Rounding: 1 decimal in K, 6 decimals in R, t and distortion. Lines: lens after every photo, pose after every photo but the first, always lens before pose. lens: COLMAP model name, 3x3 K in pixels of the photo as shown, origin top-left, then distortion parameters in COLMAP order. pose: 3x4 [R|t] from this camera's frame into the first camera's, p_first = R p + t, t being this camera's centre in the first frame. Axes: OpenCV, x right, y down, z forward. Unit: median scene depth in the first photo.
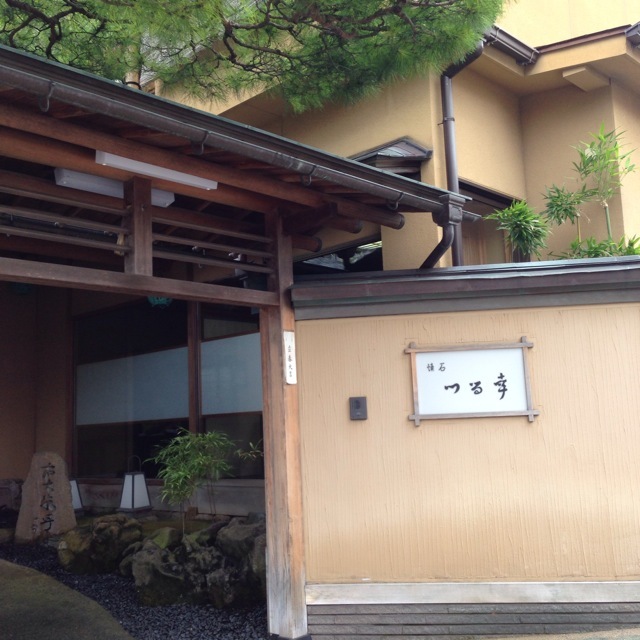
lens RADIAL K [[763.0, 0, 320.0], [0, 763.0, 320.0], [0, 0, 1]] dist [0.055020, -0.015648]
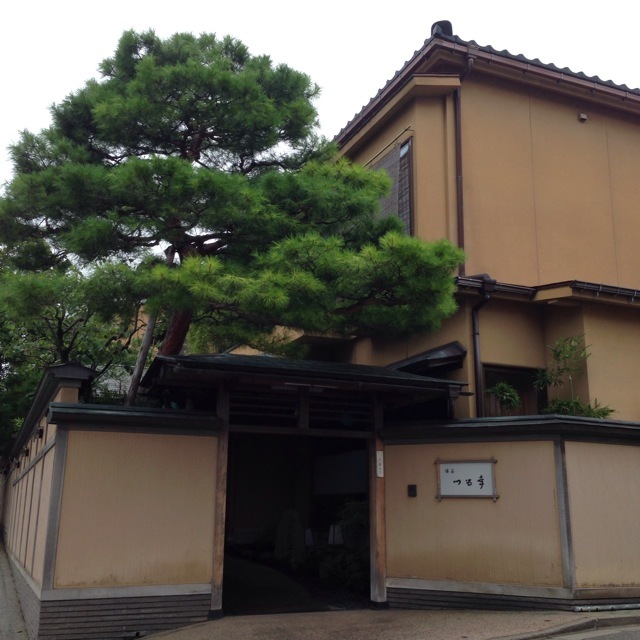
lens RADIAL K [[763.0, 0, 320.0], [0, 763.0, 320.0], [0, 0, 1]] dist [0.055020, -0.015648]
pose [[0.928065, -0.043252, -0.369898, 0.595204], [0.005850, 0.994804, -0.101645, -0.128780], [0.372372, 0.092169, 0.923495, -1.003917]]
